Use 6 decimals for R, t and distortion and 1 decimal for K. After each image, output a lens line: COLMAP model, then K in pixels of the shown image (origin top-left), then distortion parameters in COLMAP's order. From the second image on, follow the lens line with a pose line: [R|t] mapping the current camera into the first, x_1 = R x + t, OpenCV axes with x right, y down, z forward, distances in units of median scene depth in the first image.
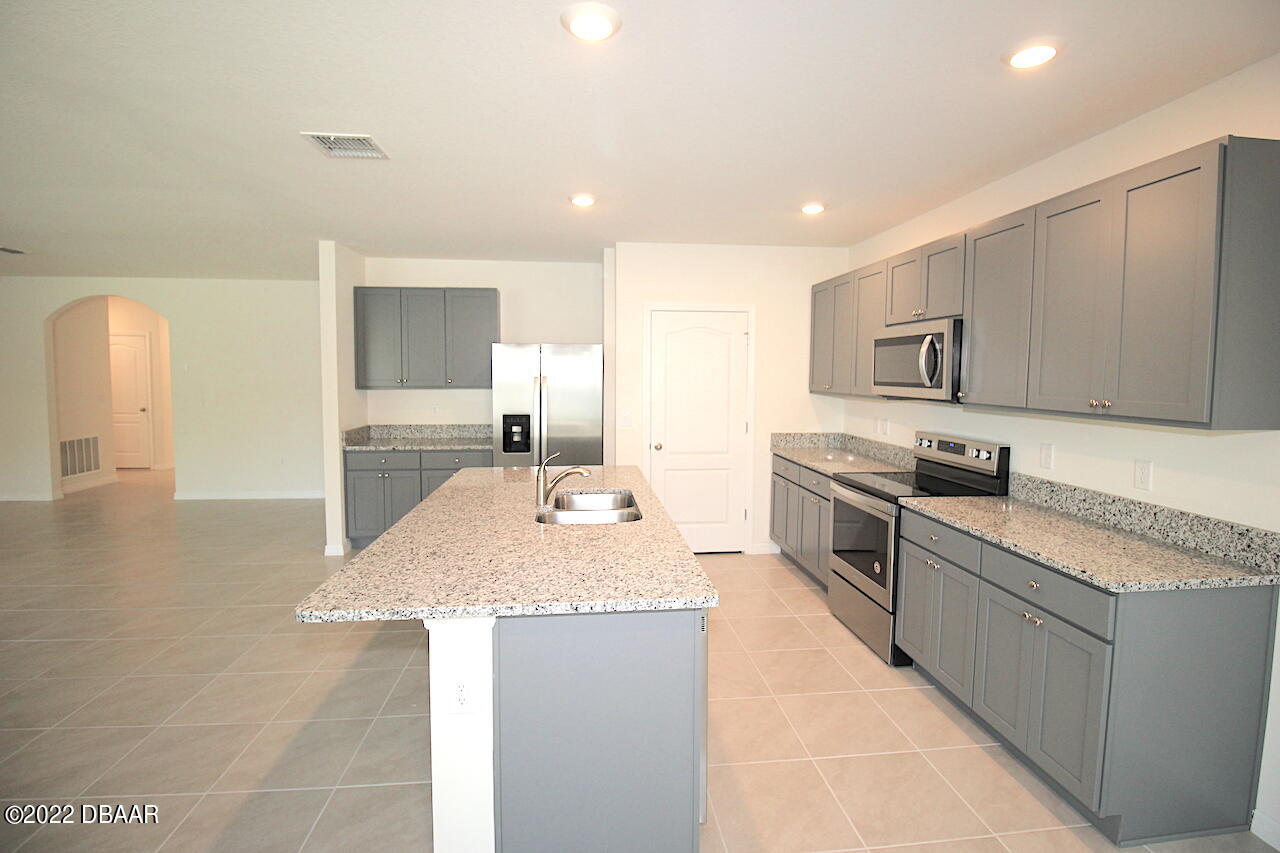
lens RADIAL K [[591.0, 0, 637.3], [0, 591.0, 410.8], [0, 0, 1]] dist [-0.000321, -0.011274]
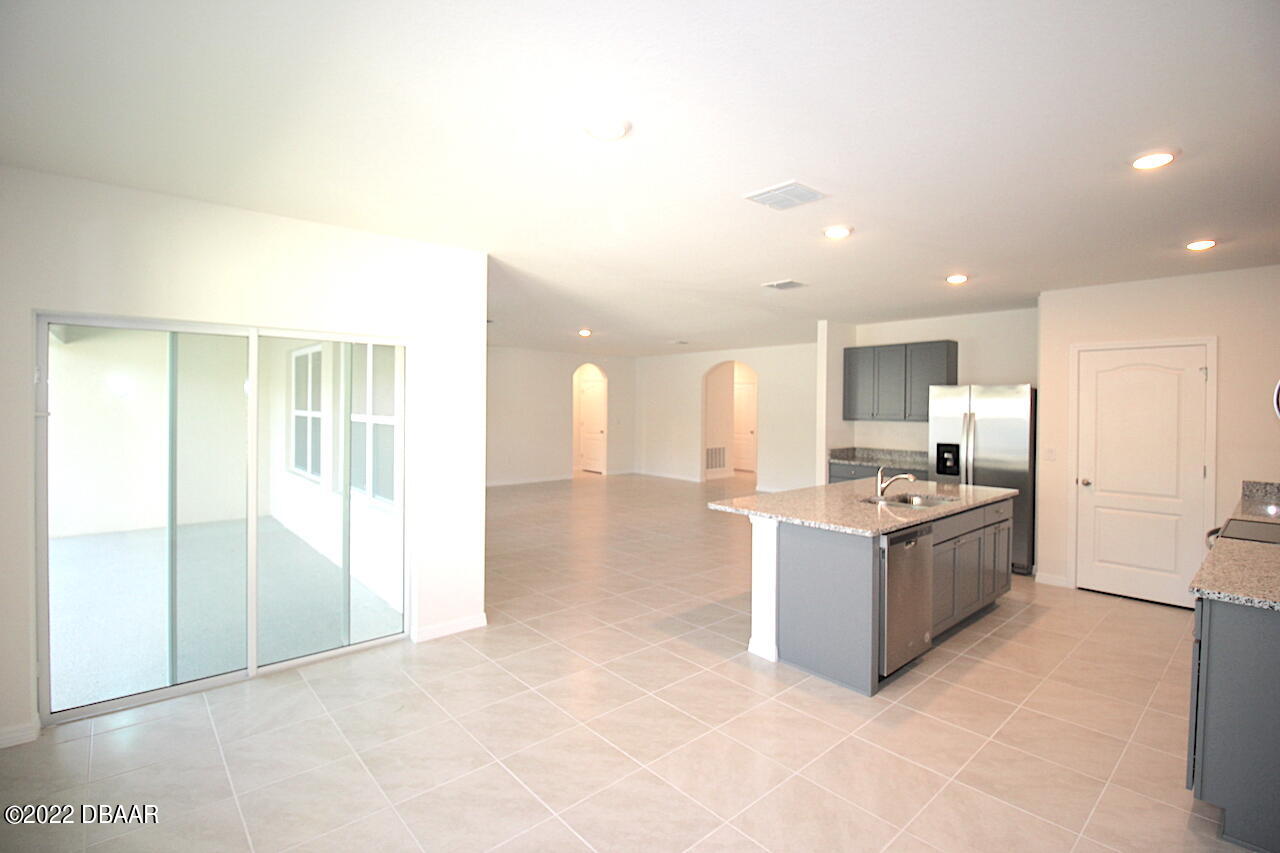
lens RADIAL K [[598.9, 0, 641.2], [0, 598.9, 407.1], [0, 0, 1]] dist [0.000781, -0.012829]
pose [[0.587918, 0.003774, -0.808912, 0.412653], [-0.056818, 0.997712, -0.036641, 0.011670], [0.806923, 0.067503, 0.586787, -0.236489]]
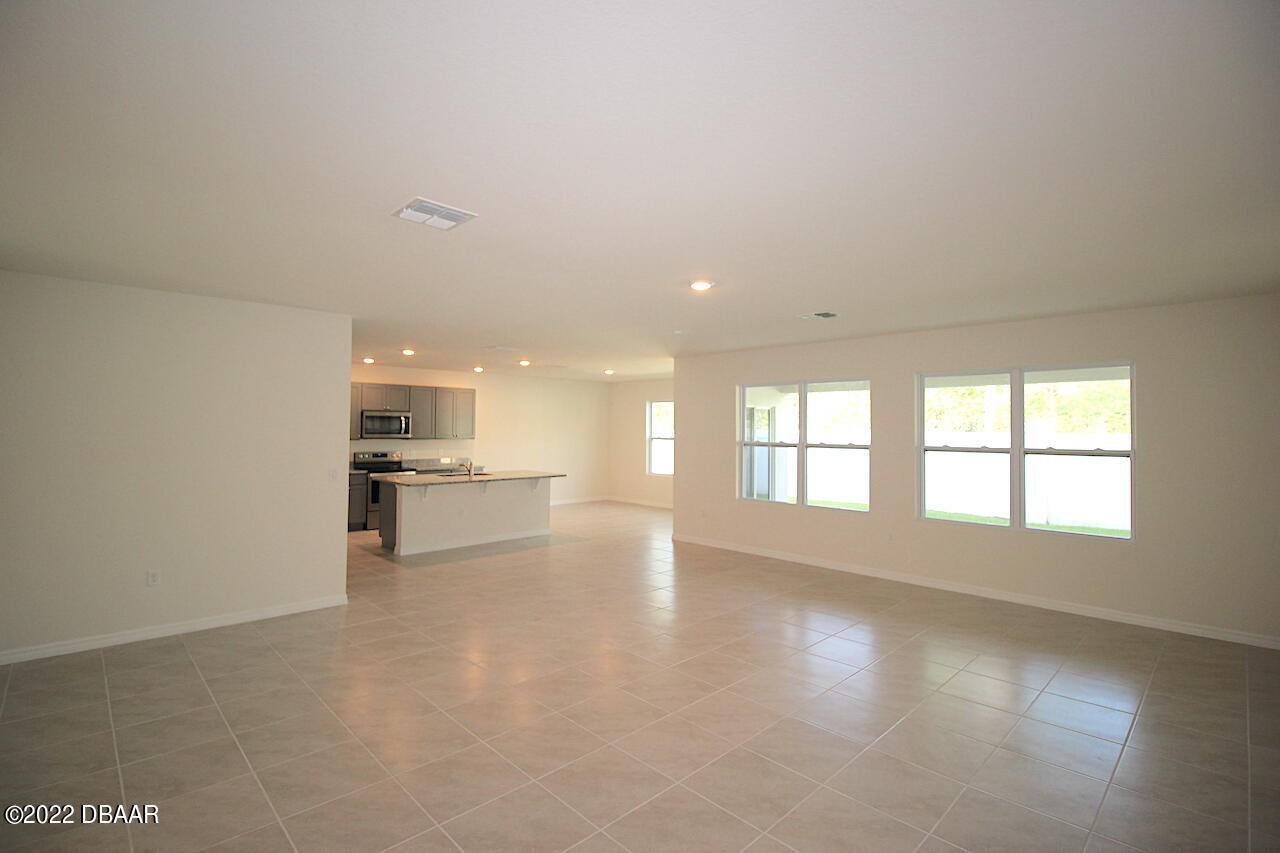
lens RADIAL K [[594.2, 0, 635.3], [0, 594.2, 407.8], [0, 0, 1]] dist [-0.000051, -0.000030]
pose [[-0.615661, 0.018845, 0.787785, -1.685552], [0.040277, 0.999160, 0.007575, -0.094461], [-0.786981, 0.036393, -0.615903, 1.227128]]
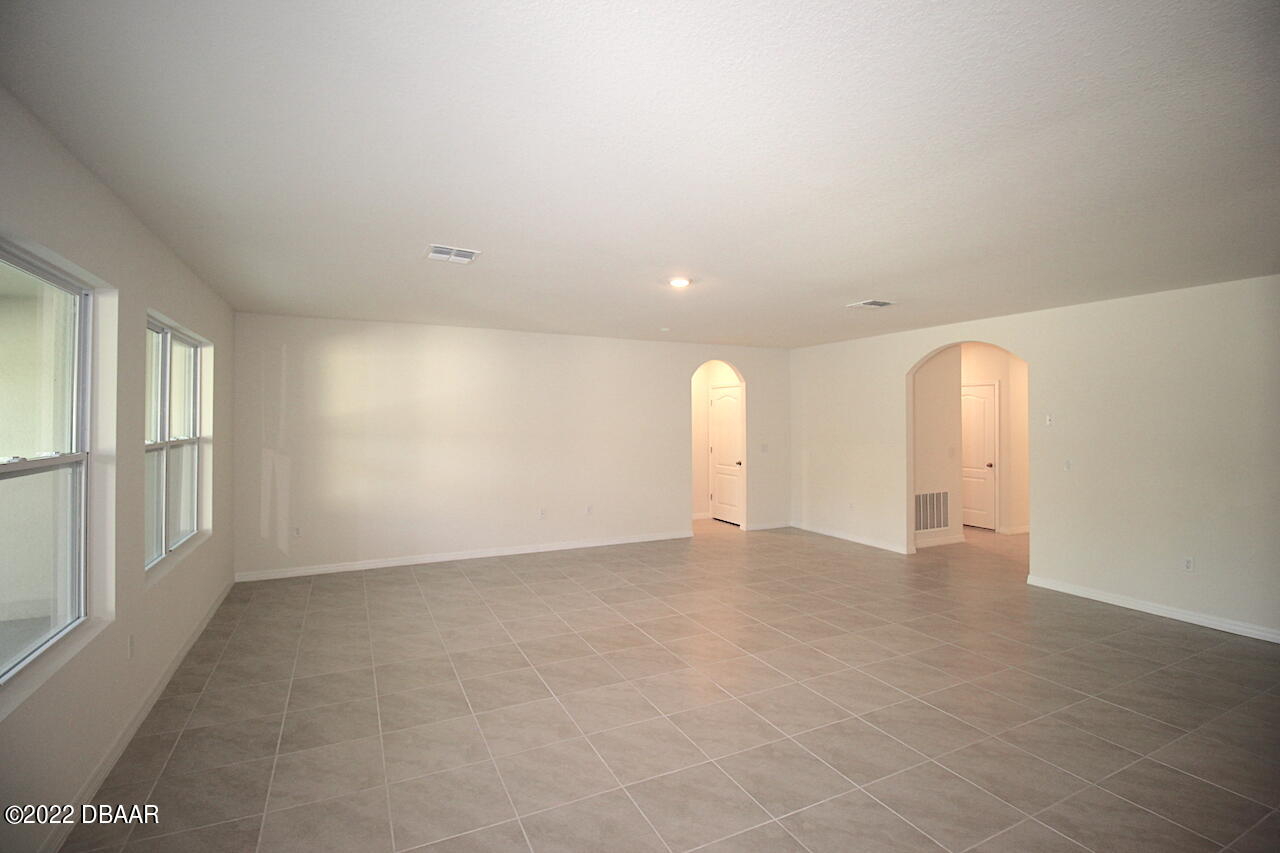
lens RADIAL K [[594.2, 0, 635.3], [0, 594.2, 407.8], [0, 0, 1]] dist [-0.000051, -0.000030]
pose [[0.343508, -0.025726, -0.938797, -0.286623], [-0.056729, 0.997231, -0.048084, -0.025719], [0.937435, 0.069775, 0.341098, 0.286928]]
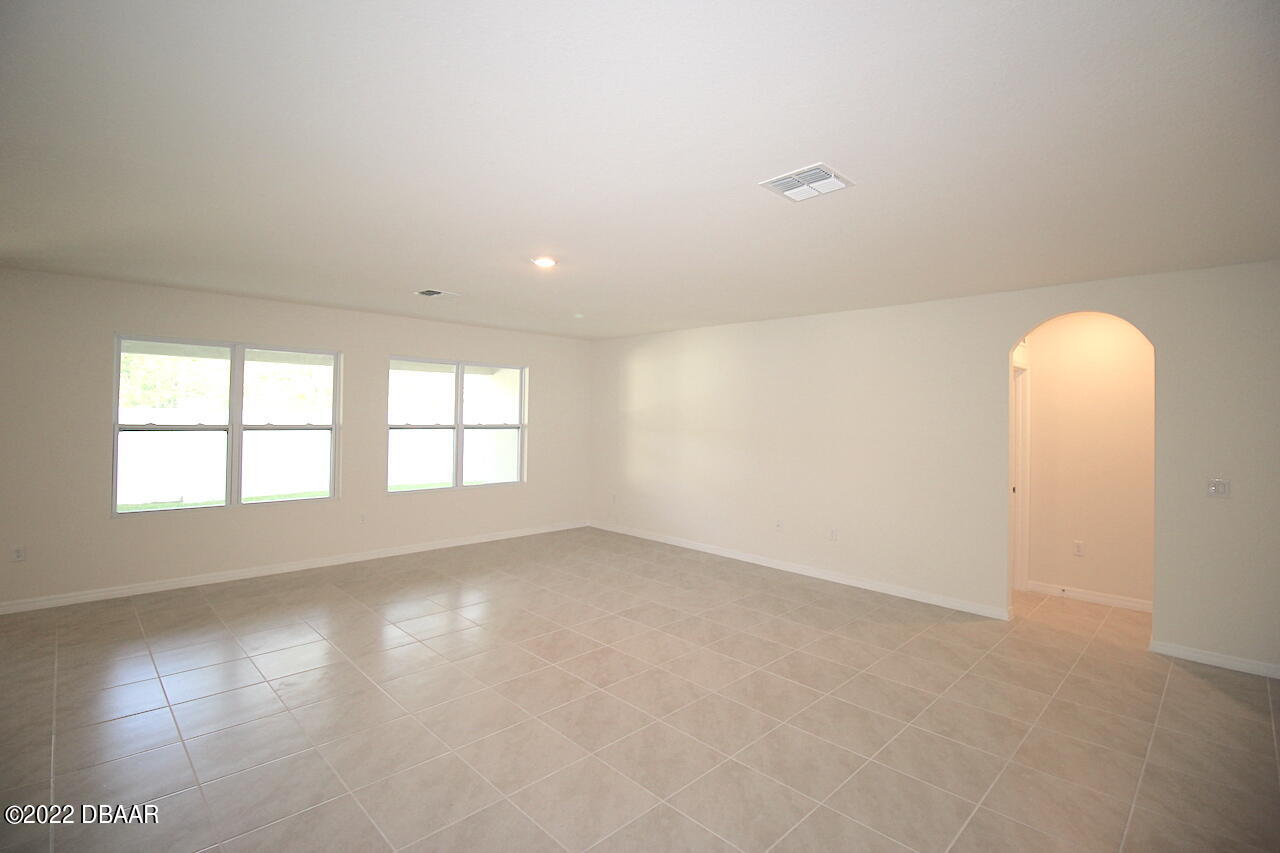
lens RADIAL K [[591.0, 0, 637.3], [0, 591.0, 410.8], [0, 0, 1]] dist [-0.000321, -0.011274]
pose [[-0.780789, -0.024277, -0.624323, -0.695918], [-0.061412, 0.997388, 0.038019, -0.094803], [0.621769, 0.068026, -0.780241, 1.341215]]
